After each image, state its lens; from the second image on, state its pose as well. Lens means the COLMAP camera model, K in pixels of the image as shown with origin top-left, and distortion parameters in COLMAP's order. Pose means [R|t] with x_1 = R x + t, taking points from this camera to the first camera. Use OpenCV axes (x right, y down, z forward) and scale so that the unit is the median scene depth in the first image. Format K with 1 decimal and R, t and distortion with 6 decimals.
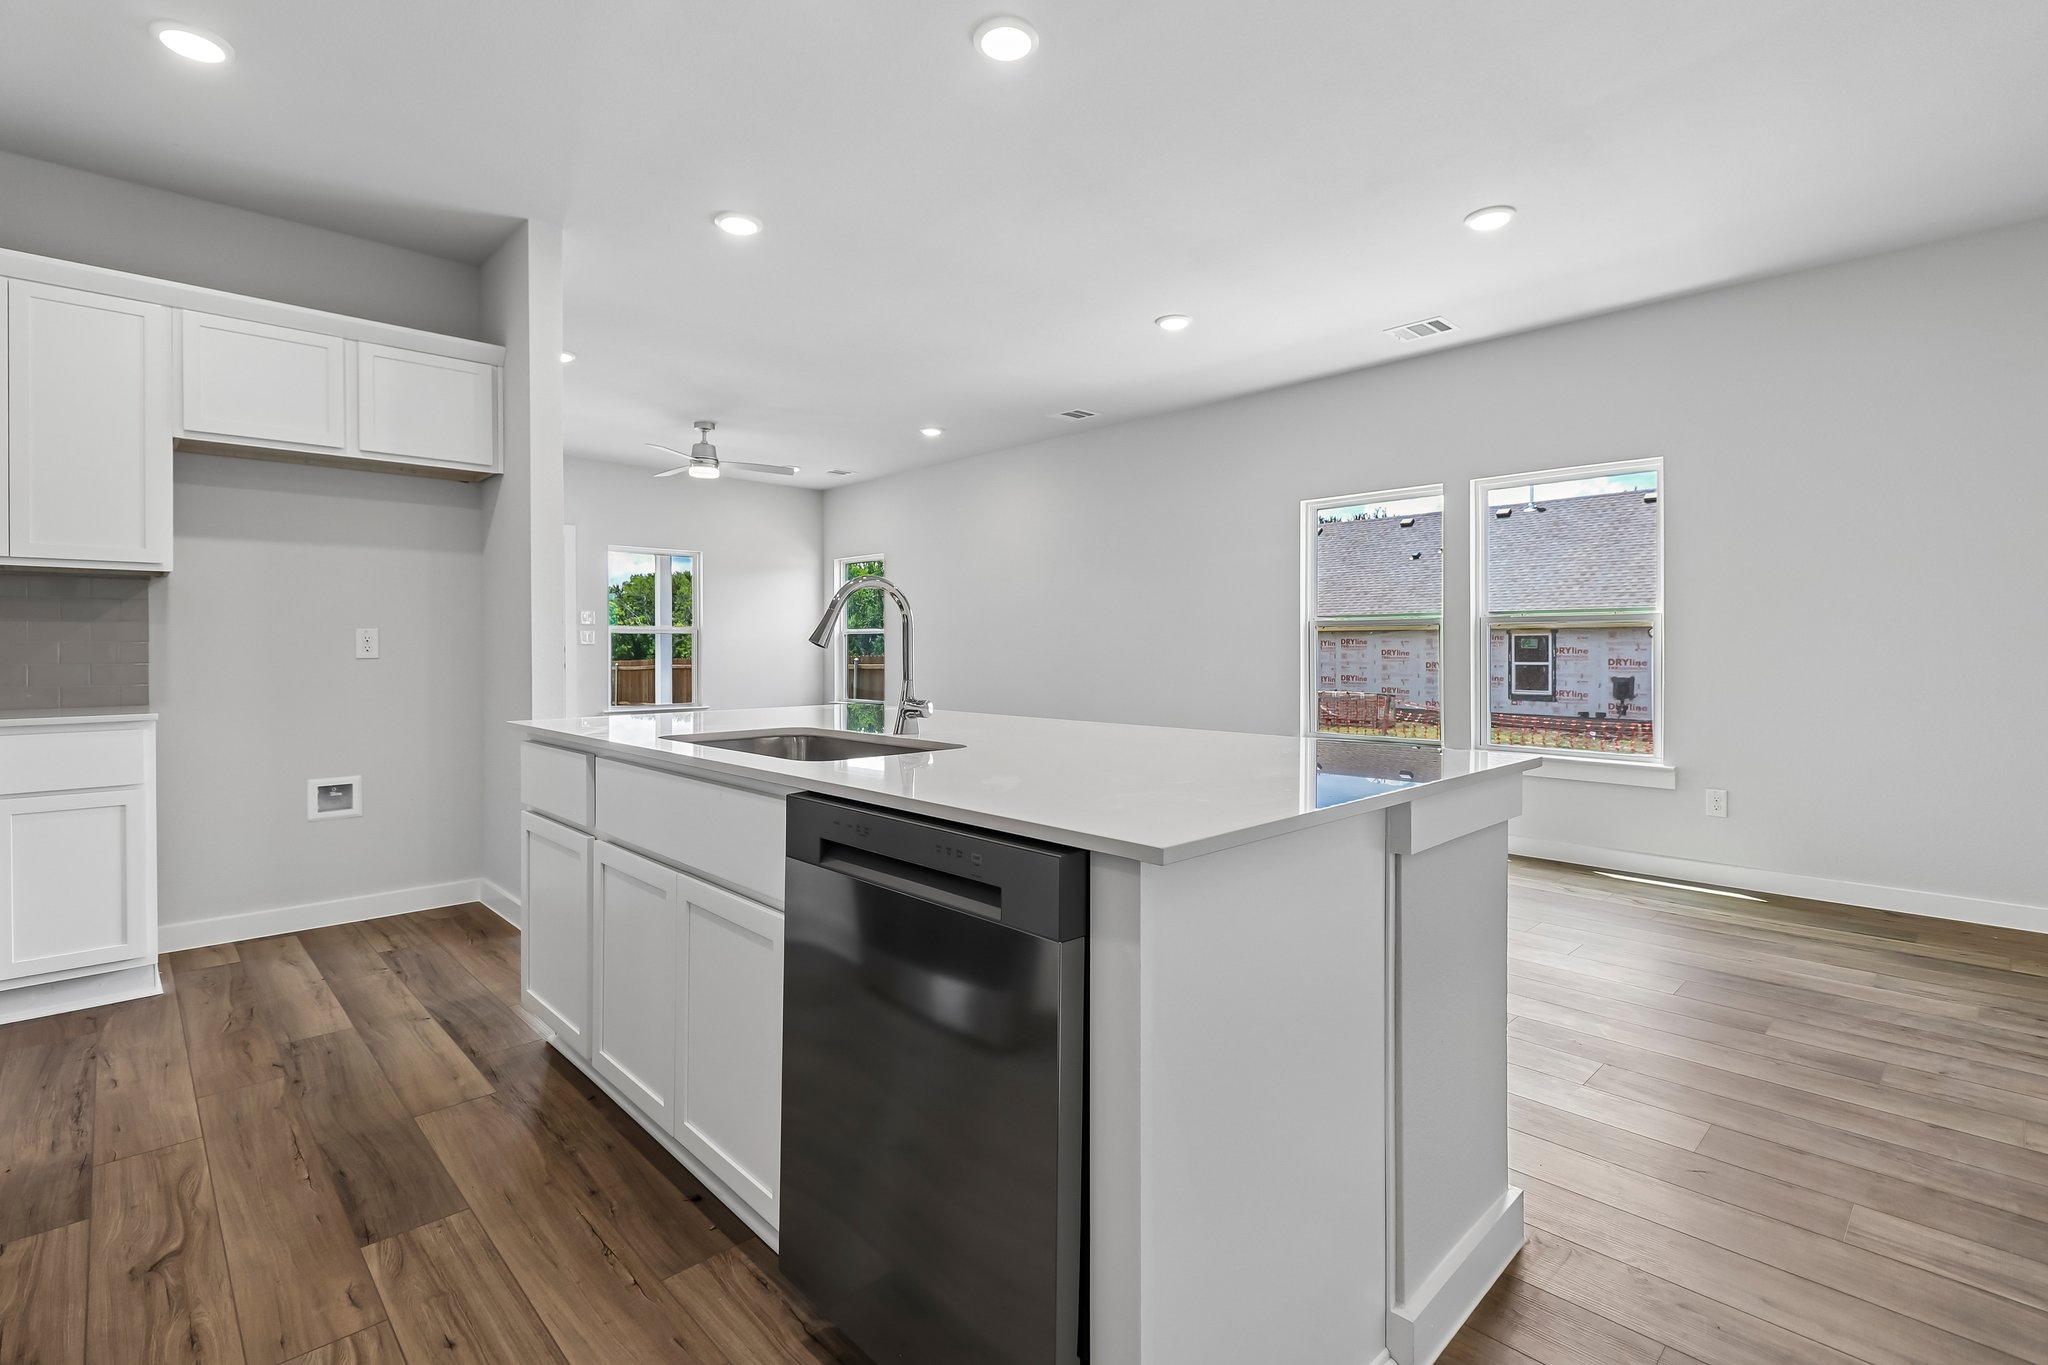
lens RADIAL K [[941.0, 0, 1013.9], [0, 941.0, 648.3], [0, 0, 1]] dist [0.016740, -0.010710]
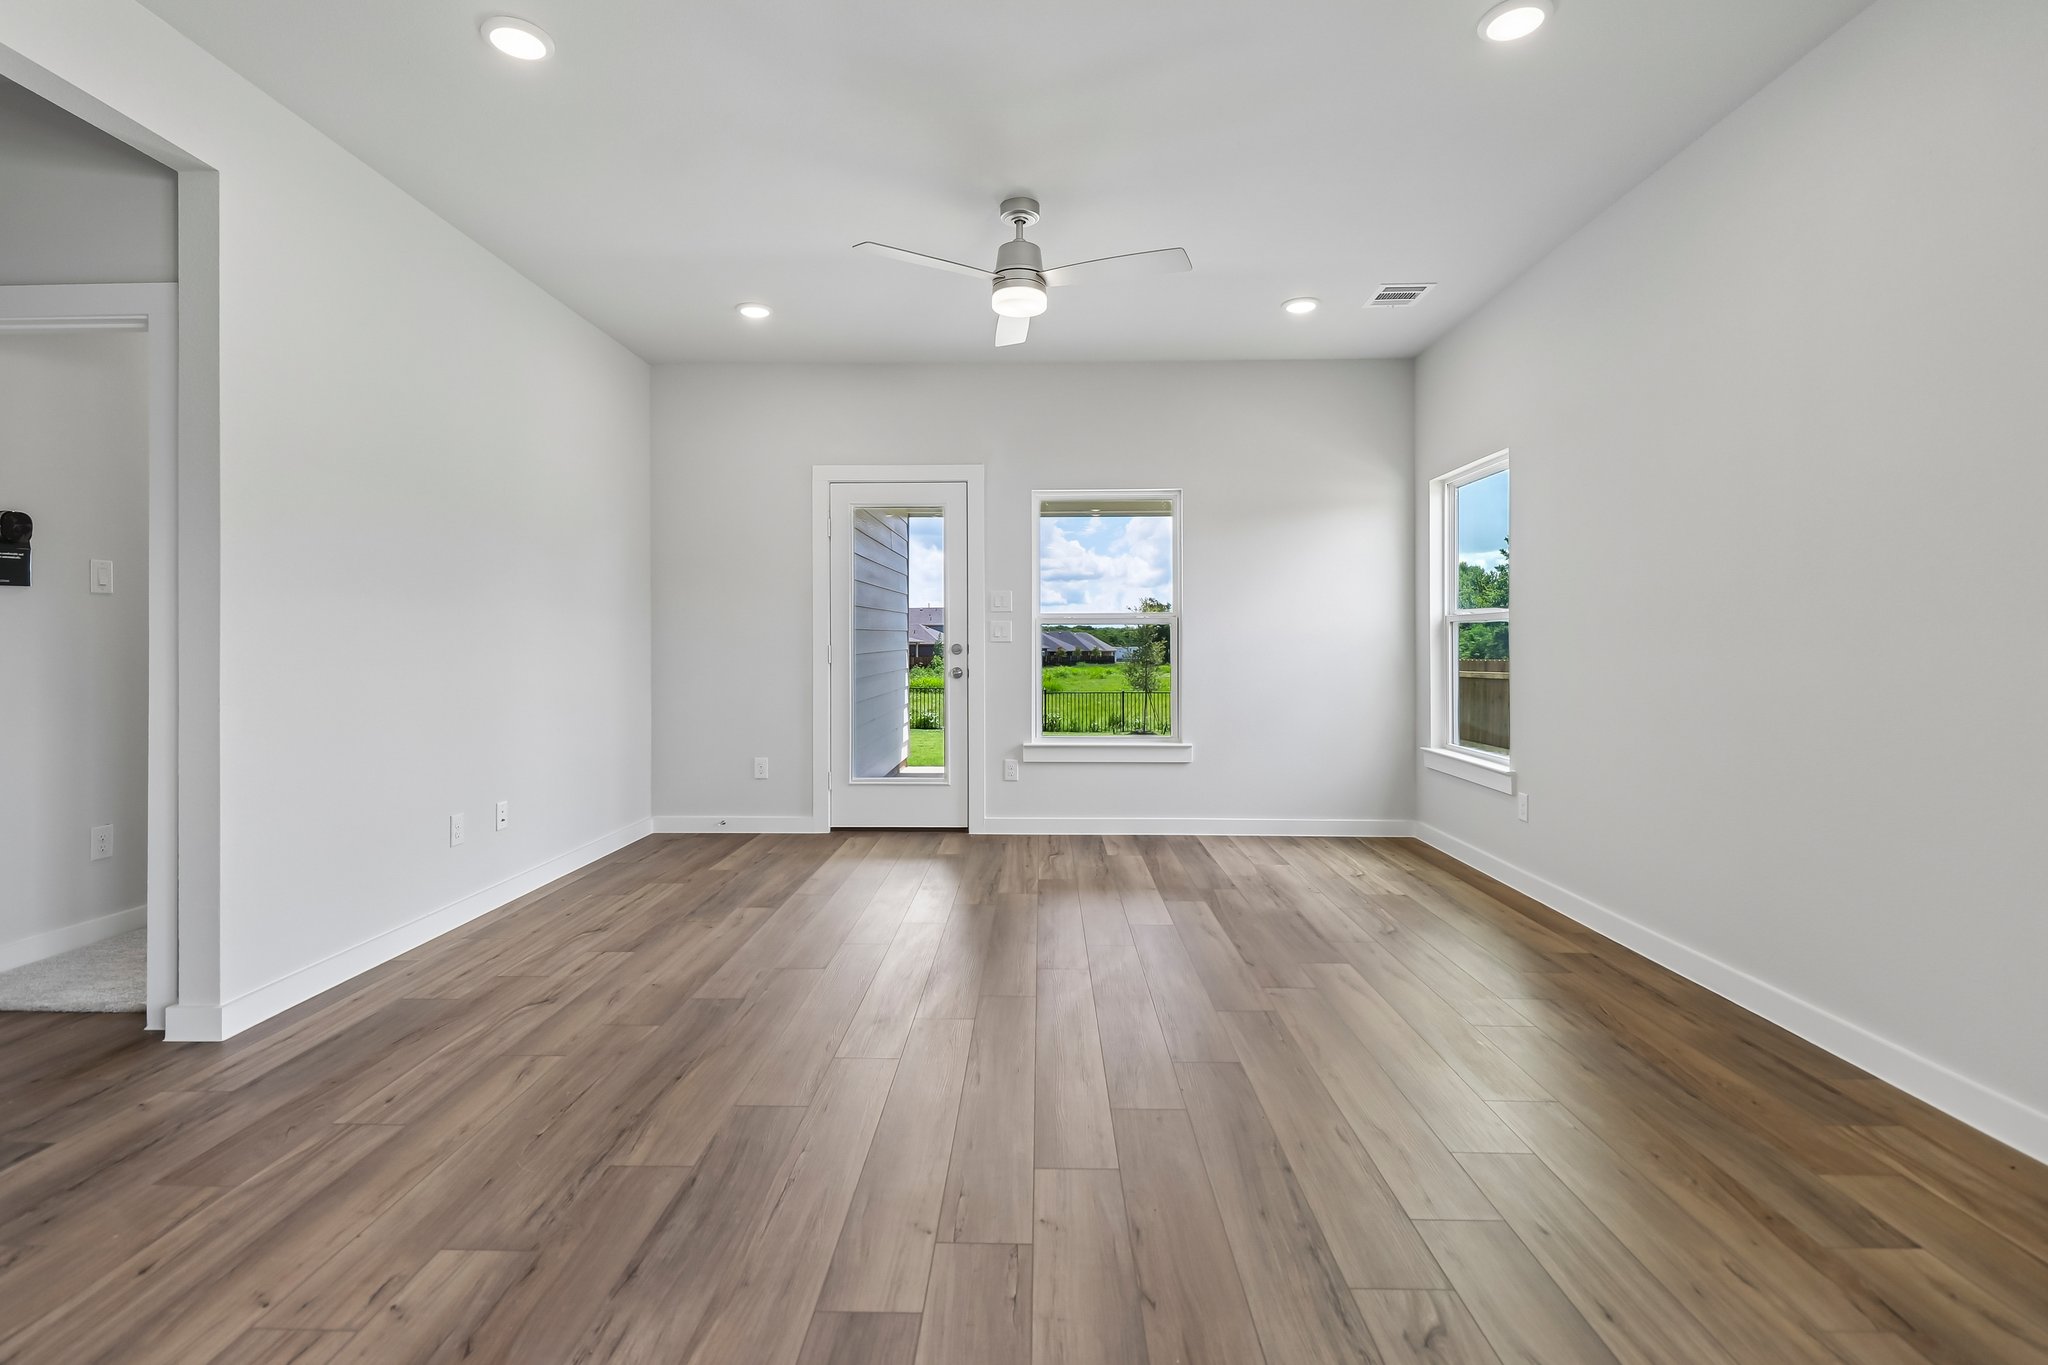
lens RADIAL K [[941.0, 0, 1020.3], [0, 941.0, 649.0], [0, 0, 1]] dist [0.016740, -0.010710]
pose [[0.707792, 0.002679, -0.706416, 0.047390], [-0.000207, 0.999994, 0.003585, -0.002281], [0.706421, -0.002391, 0.707788, 1.007386]]
